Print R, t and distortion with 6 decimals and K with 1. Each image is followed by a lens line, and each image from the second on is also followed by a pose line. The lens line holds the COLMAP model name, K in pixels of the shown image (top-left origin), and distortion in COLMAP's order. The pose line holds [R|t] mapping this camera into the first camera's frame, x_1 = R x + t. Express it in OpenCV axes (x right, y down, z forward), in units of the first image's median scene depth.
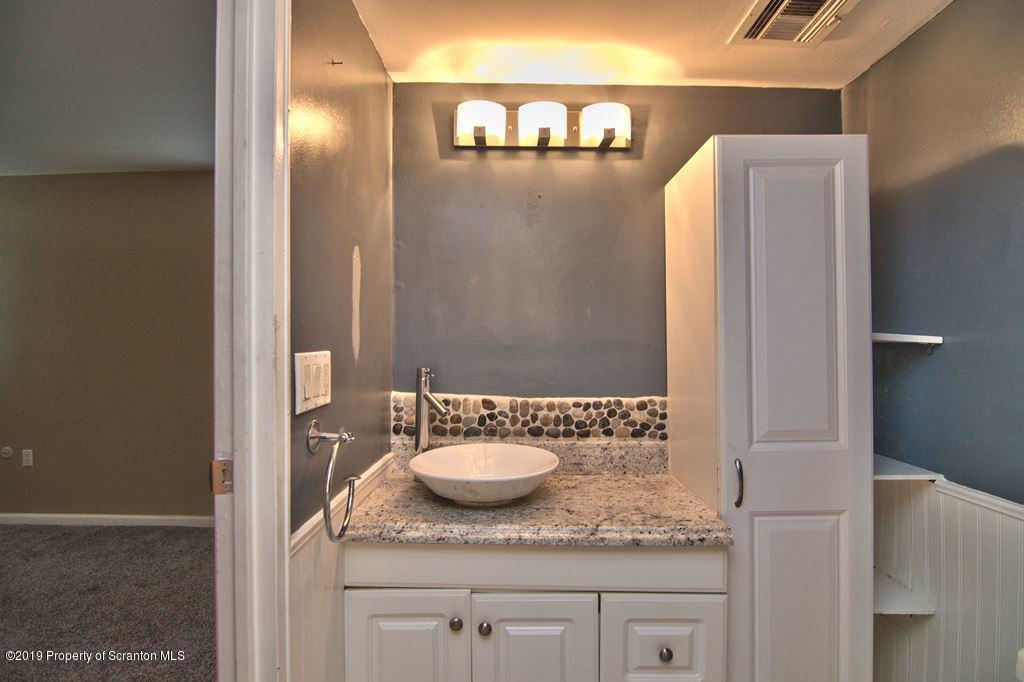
lens RADIAL K [[491.0, 0, 512.0], [0, 491.0, 341.0], [0, 0, 1]] dist [-0.007501, -0.009531]
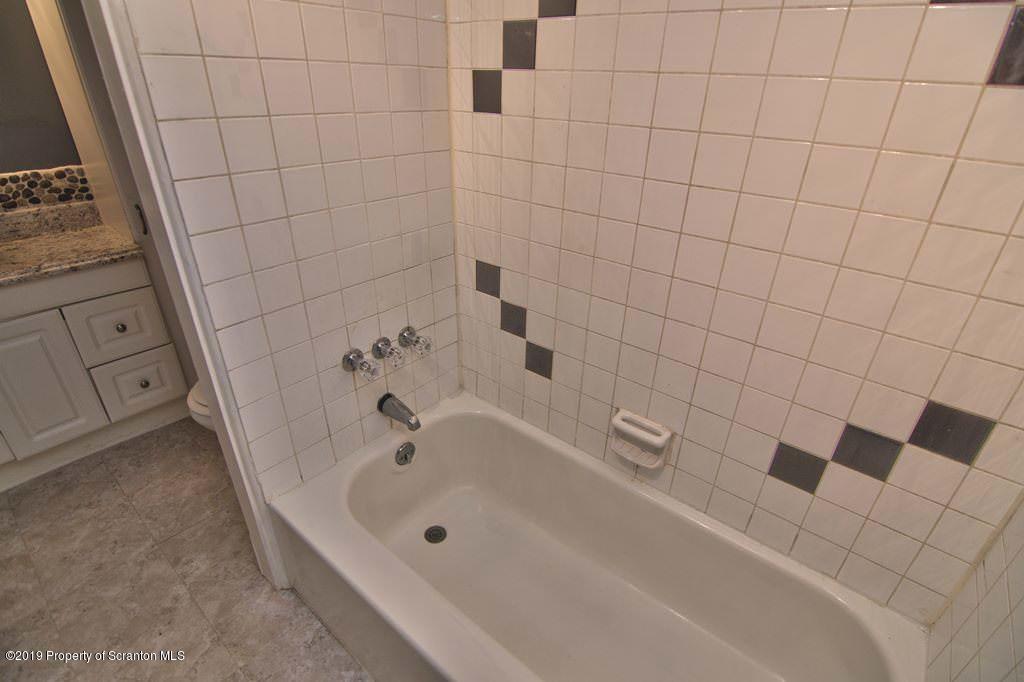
lens RADIAL K [[491.0, 0, 512.0], [0, 491.0, 341.0], [0, 0, 1]] dist [-0.007501, -0.009531]
pose [[0.623490, -0.349976, 0.699126, -0.024790], [-0.030646, 0.882589, 0.469145, -0.105947], [-0.781231, -0.313932, 0.539560, -0.692306]]
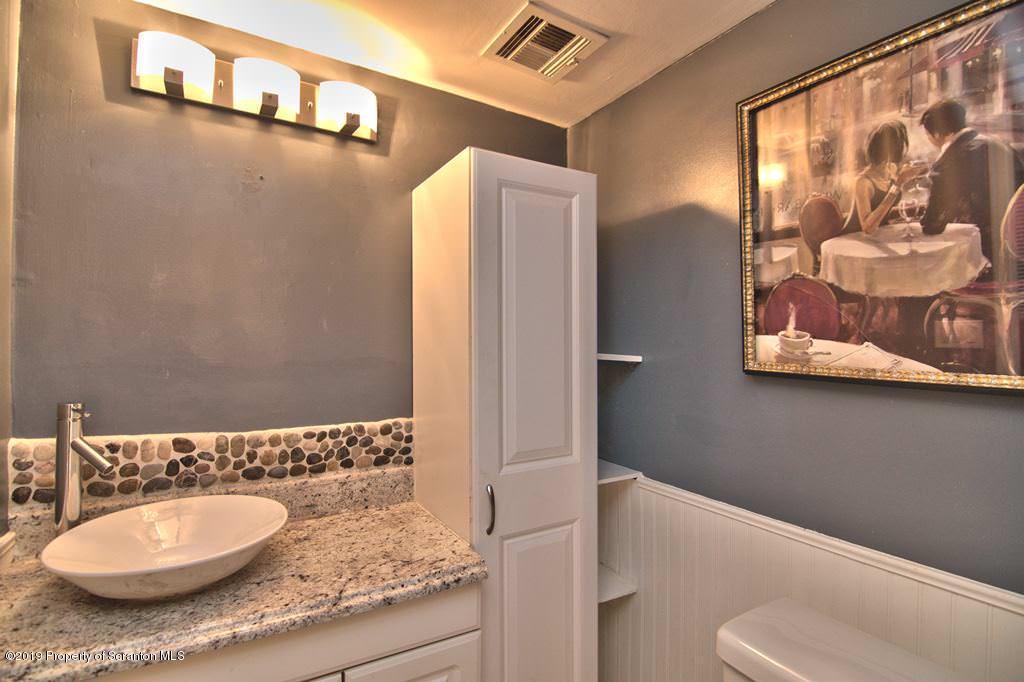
lens RADIAL K [[491.0, 0, 512.0], [0, 491.0, 341.0], [0, 0, 1]] dist [-0.007501, -0.009531]
pose [[0.855225, 0.007029, 0.518209, -0.006006], [-0.009427, 0.999954, 0.001994, -0.035547], [-0.518171, -0.006591, 0.855252, 0.108795]]
